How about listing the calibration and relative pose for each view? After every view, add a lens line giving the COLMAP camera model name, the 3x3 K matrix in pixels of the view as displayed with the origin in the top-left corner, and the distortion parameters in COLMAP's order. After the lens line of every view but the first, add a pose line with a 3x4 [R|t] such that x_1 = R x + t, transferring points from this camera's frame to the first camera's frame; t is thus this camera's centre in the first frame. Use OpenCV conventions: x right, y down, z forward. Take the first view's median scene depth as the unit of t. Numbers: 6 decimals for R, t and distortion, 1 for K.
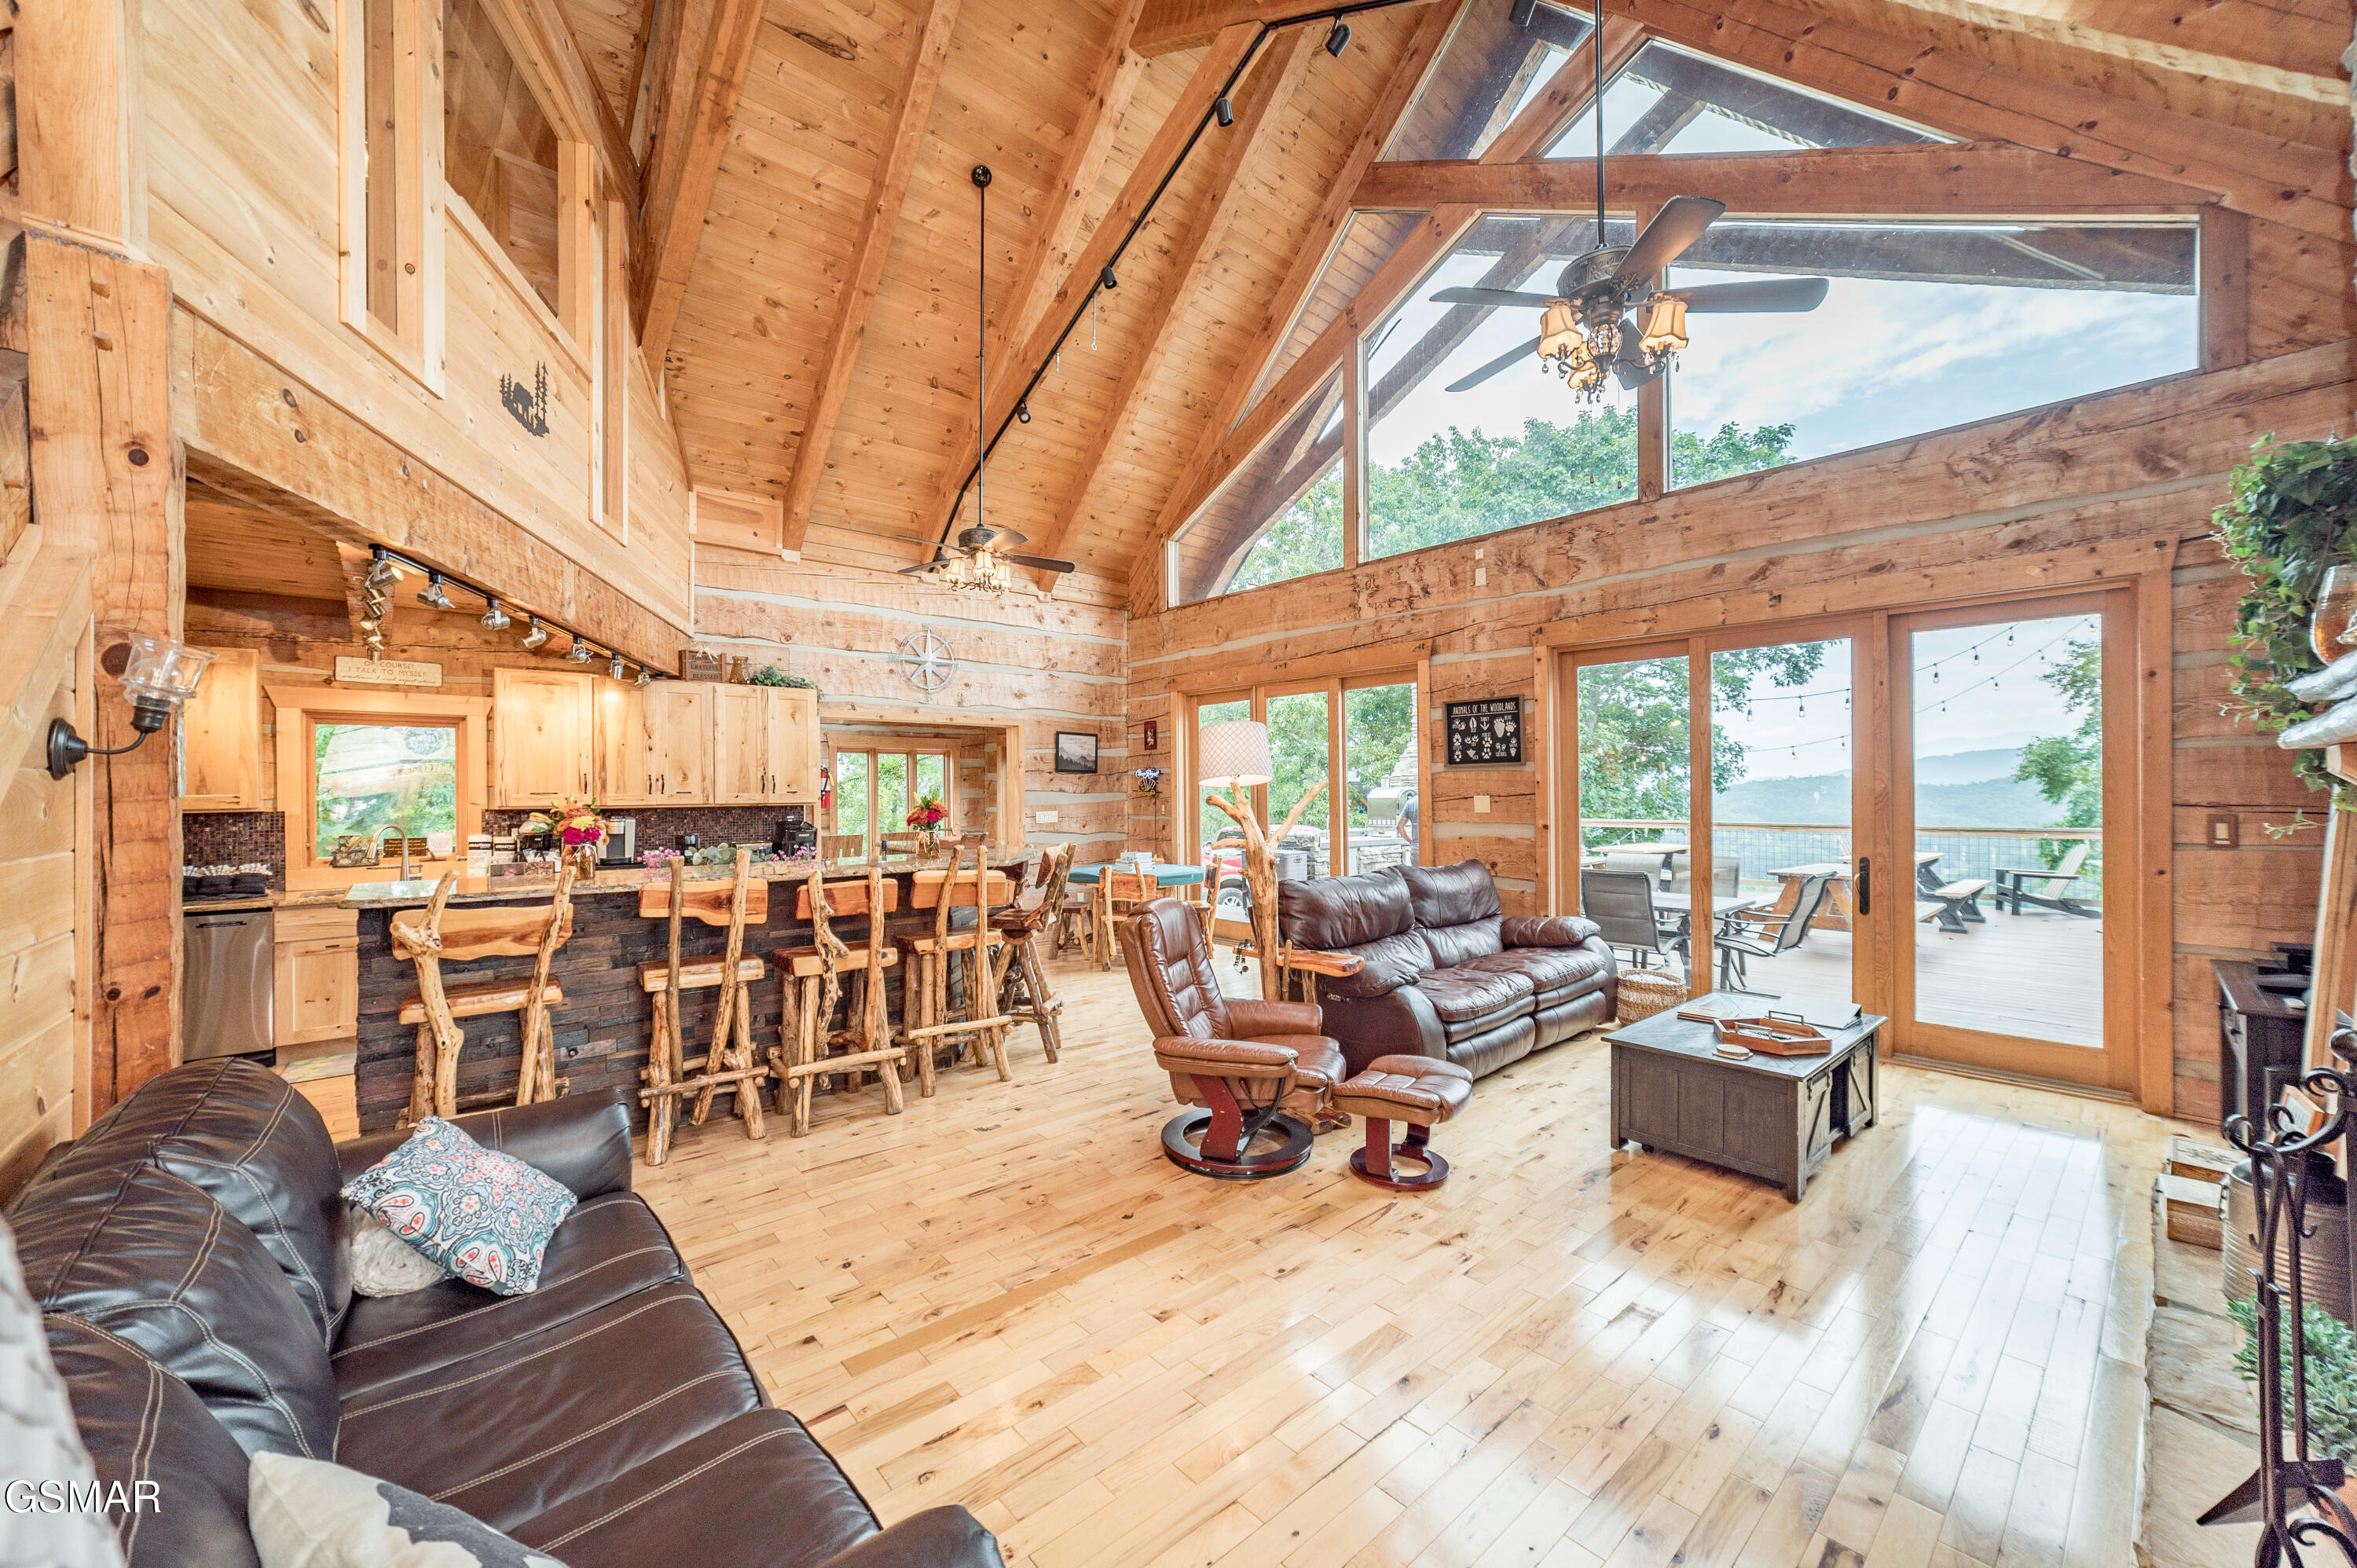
lens RADIAL K [[905.0, 0, 1164.1], [0, 905.0, 783.8], [0, 0, 1]] dist [0.001023, 0.000328]
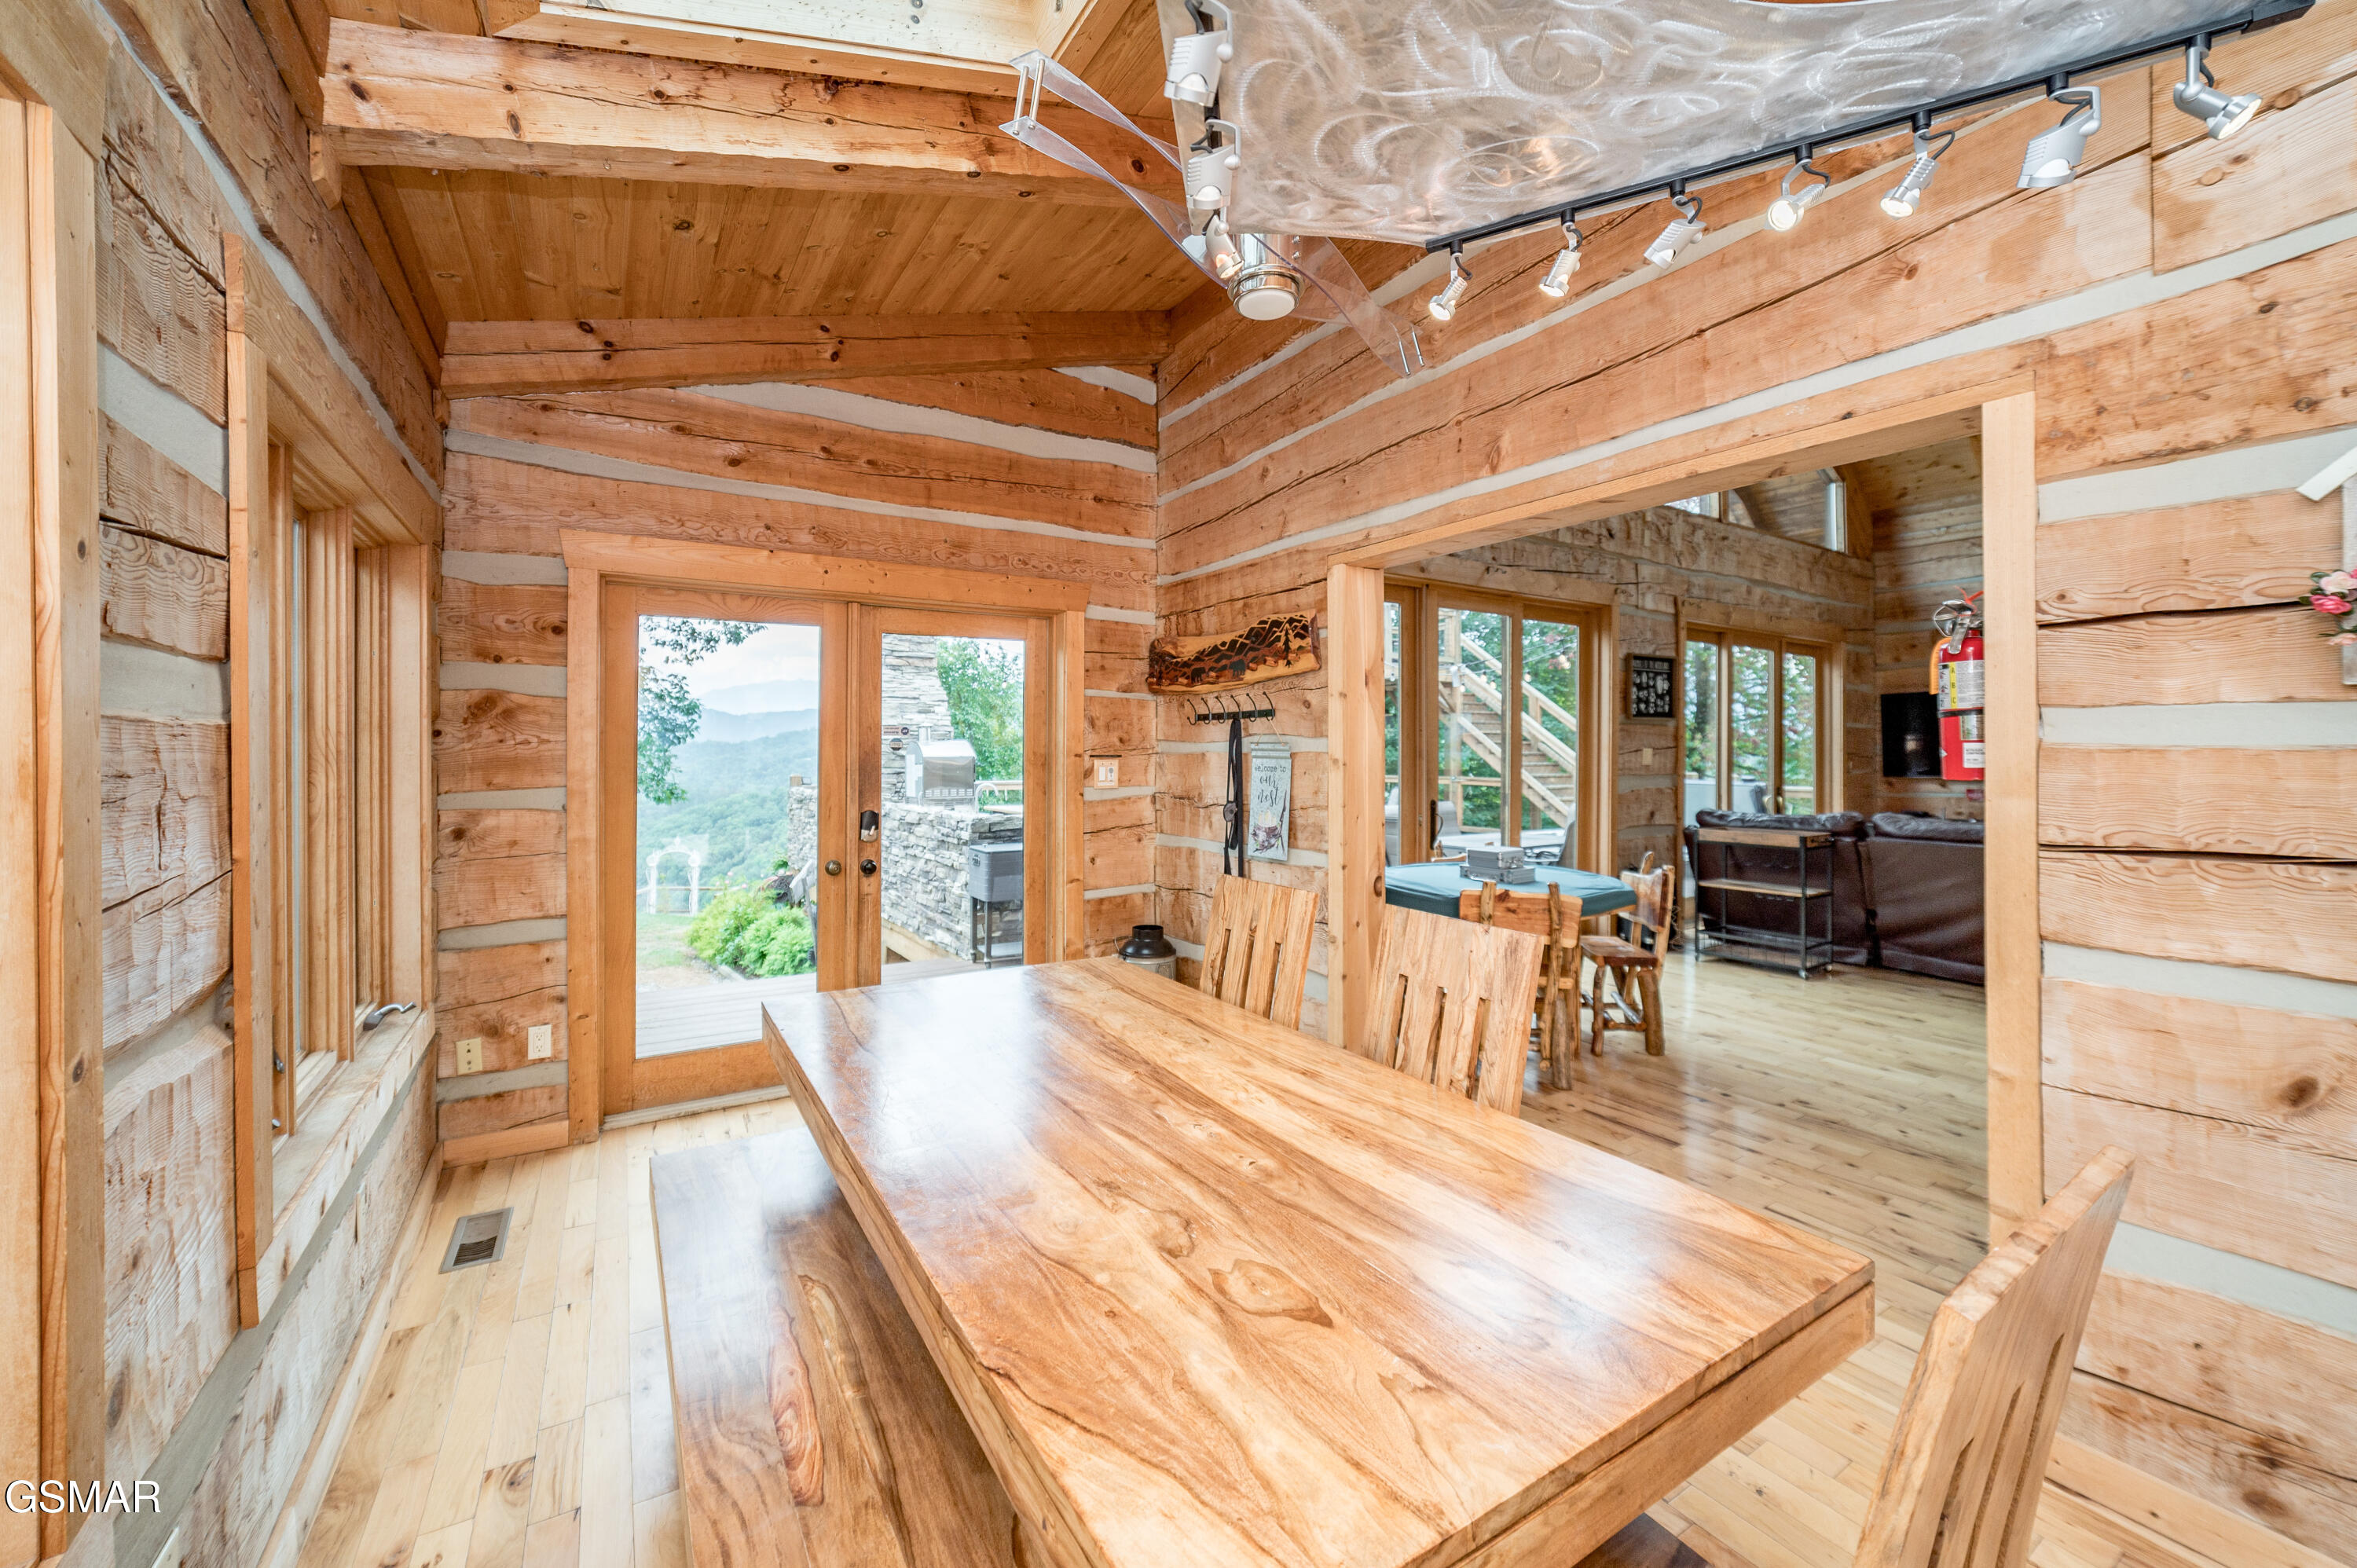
lens RADIAL K [[912.4, 0, 1147.0], [0, 912.4, 758.7], [0, 0, 1]] dist [-0.026963, 0.011828]
pose [[0.163610, -0.000810, 0.986525, -0.709248], [-0.007570, 0.999969, 0.002077, 0.025354], [-0.986496, -0.007808, 0.163599, 1.275549]]
